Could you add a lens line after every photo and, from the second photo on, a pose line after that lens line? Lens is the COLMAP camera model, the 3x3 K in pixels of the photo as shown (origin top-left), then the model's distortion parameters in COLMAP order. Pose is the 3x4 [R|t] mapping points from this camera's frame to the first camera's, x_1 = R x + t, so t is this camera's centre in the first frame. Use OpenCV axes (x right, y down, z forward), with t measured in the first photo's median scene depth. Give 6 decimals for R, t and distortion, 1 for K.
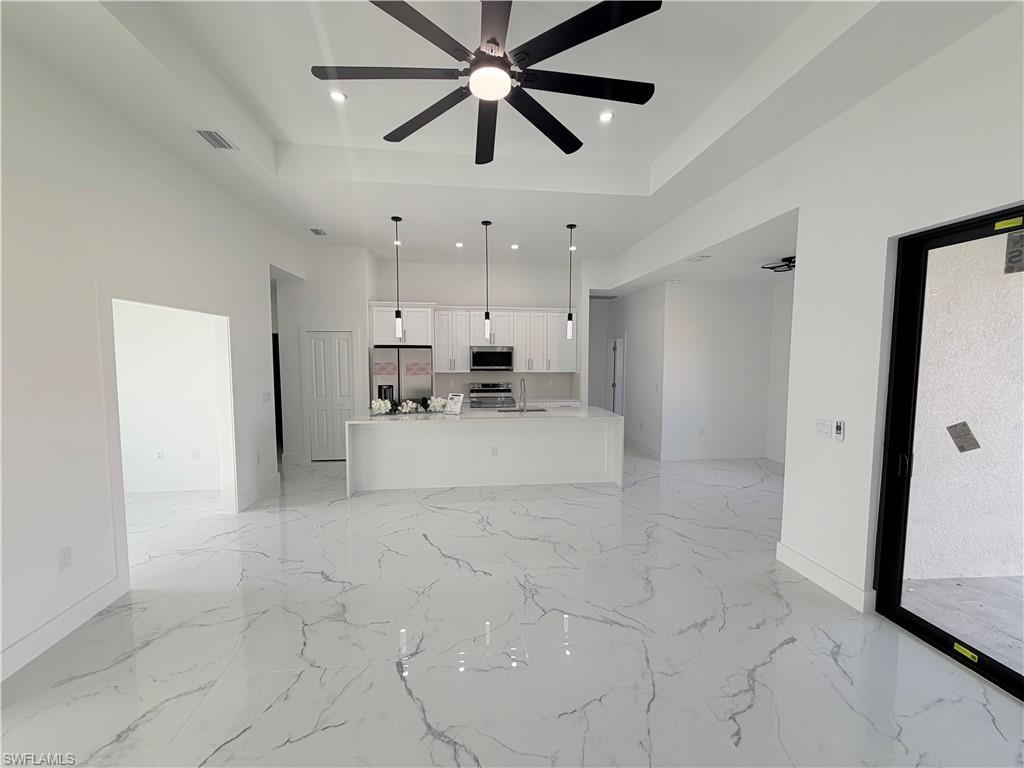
lens RADIAL K [[407.3, 0, 510.1], [0, 407.3, 385.4], [0, 0, 1]] dist [-0.000753, 0.000029]
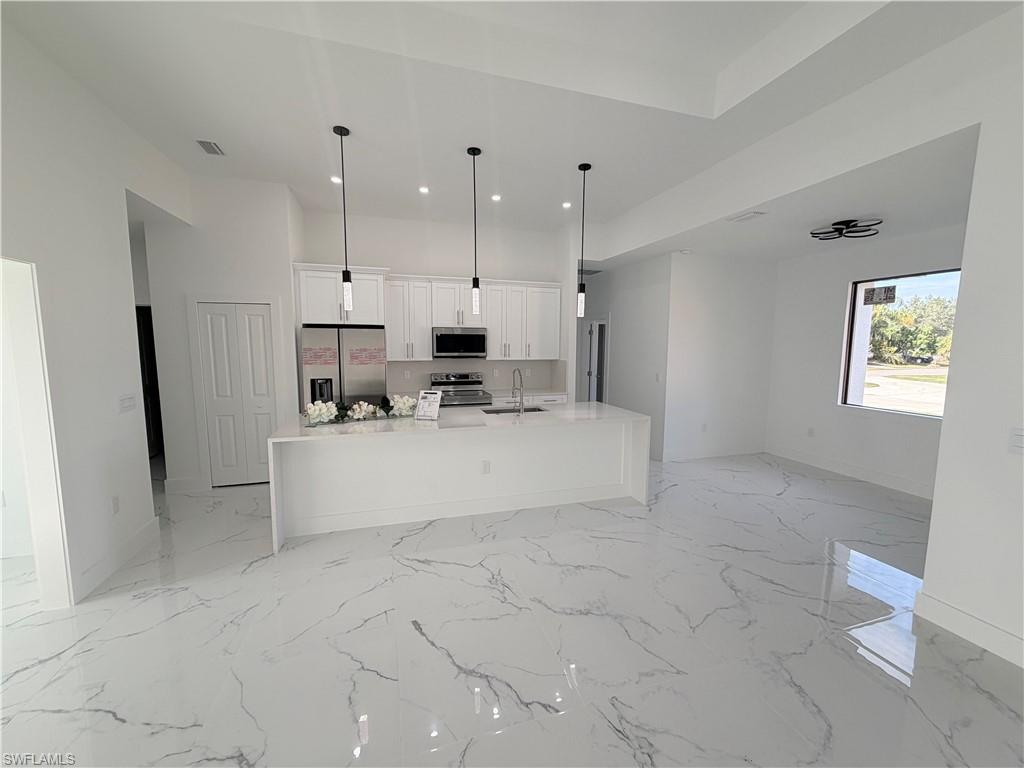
lens RADIAL K [[407.3, 0, 510.1], [0, 407.3, 385.4], [0, 0, 1]] dist [-0.000753, 0.000029]
pose [[0.984060, -0.015522, 0.177157, -0.101444], [0.009304, 0.999313, 0.035877, -0.011655], [-0.177592, -0.033657, 0.983529, 0.217914]]
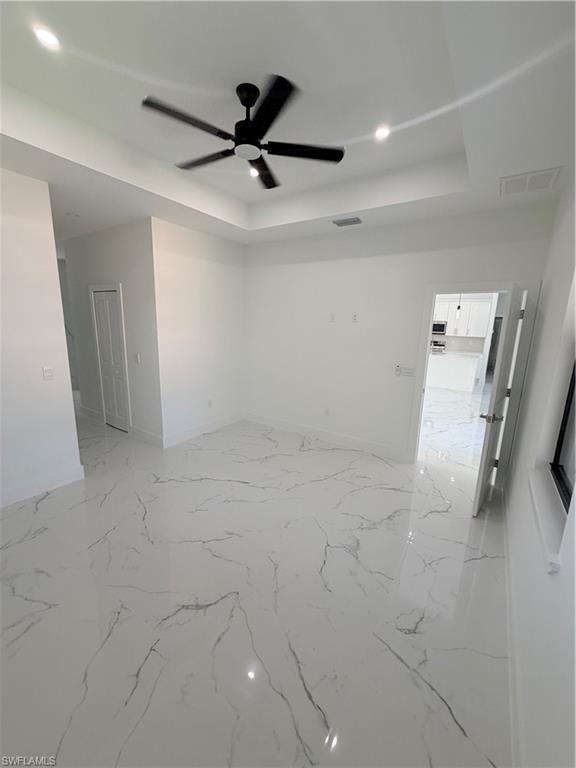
lens RADIAL K [[305.5, 0, 287.5], [0, 305.5, 383.1], [0, 0, 1]] dist [-0.000753, 0.000029]
pose [[0.755113, 0.151130, -0.637937, 0.438977], [-0.076171, 0.986701, 0.143591, 0.043074], [0.651154, -0.059835, 0.756583, -0.618585]]
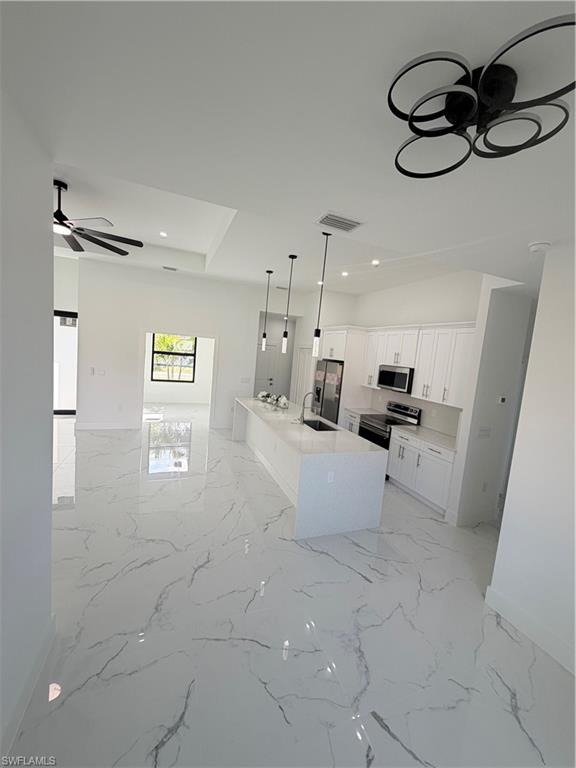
lens RADIAL K [[305.5, 0, 287.5], [0, 305.5, 383.1], [0, 0, 1]] dist [-0.000753, 0.000029]
pose [[0.241941, 0.118169, -0.963068, 0.662393], [-0.157052, 0.984237, 0.081312, -0.083471], [0.957496, 0.131579, 0.256686, 0.635473]]
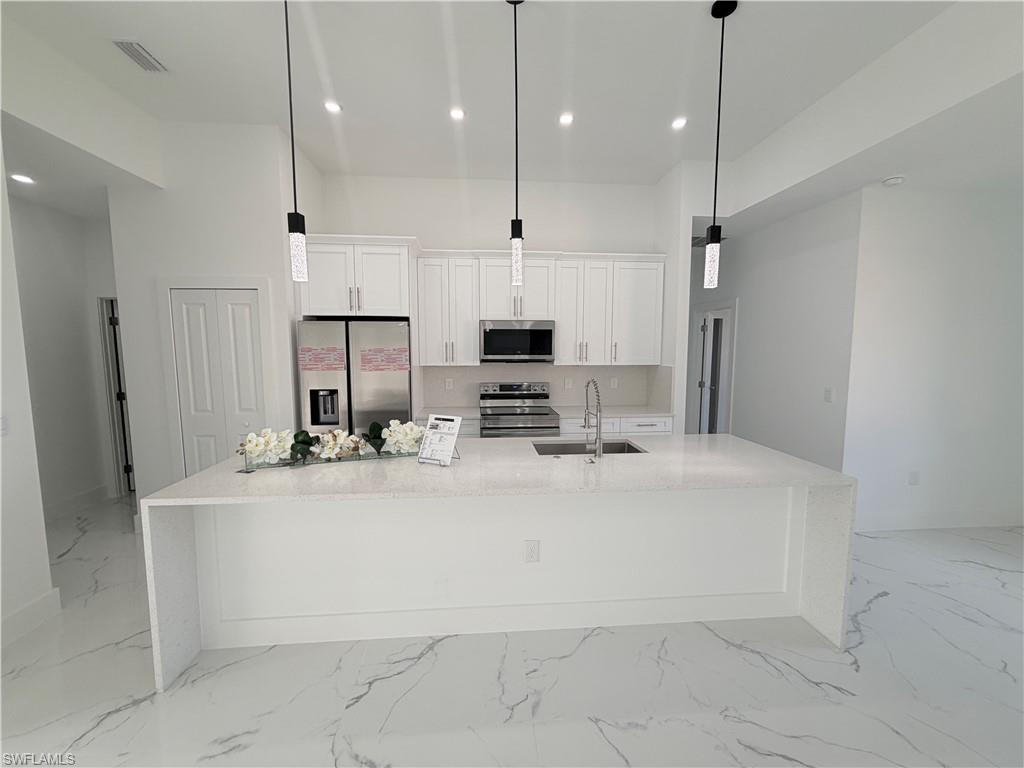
lens RADIAL K [[407.3, 0, 510.1], [0, 407.3, 385.4], [0, 0, 1]] dist [-0.000753, 0.000029]
pose [[0.999362, 0.002217, -0.035644, -0.038353], [-0.001423, 0.999751, 0.022285, -0.018517], [0.035684, -0.022220, 0.999116, 0.469129]]
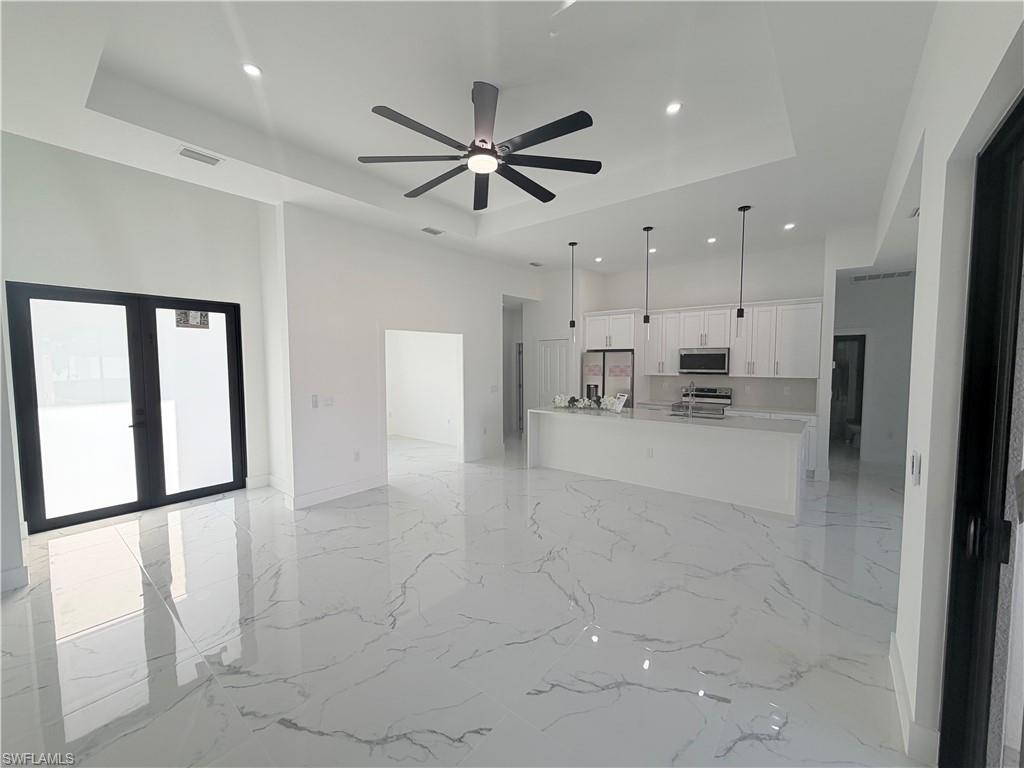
lens RADIAL K [[407.3, 0, 510.1], [0, 407.3, 385.4], [0, 0, 1]] dist [-0.000753, 0.000029]
pose [[0.694092, 0.039154, -0.718820, 0.358205], [-0.046436, 0.998875, 0.009571, 0.001263], [0.718387, 0.026736, 0.695130, 0.038041]]
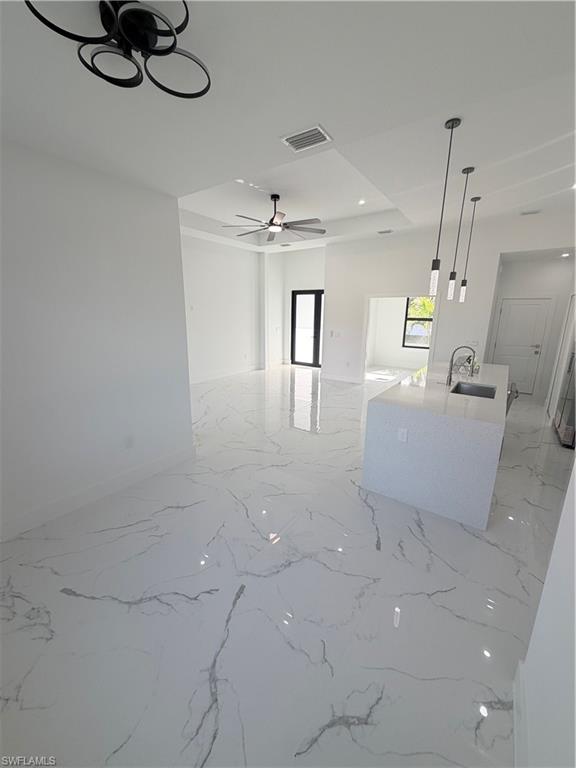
lens RADIAL K [[305.5, 0, 287.5], [0, 305.5, 383.1], [0, 0, 1]] dist [-0.000753, 0.000029]
pose [[-0.677417, 0.156820, -0.718688, 0.620918], [-0.067190, 0.959736, 0.272750, -0.078420], [0.732524, 0.233054, -0.639605, 0.989498]]
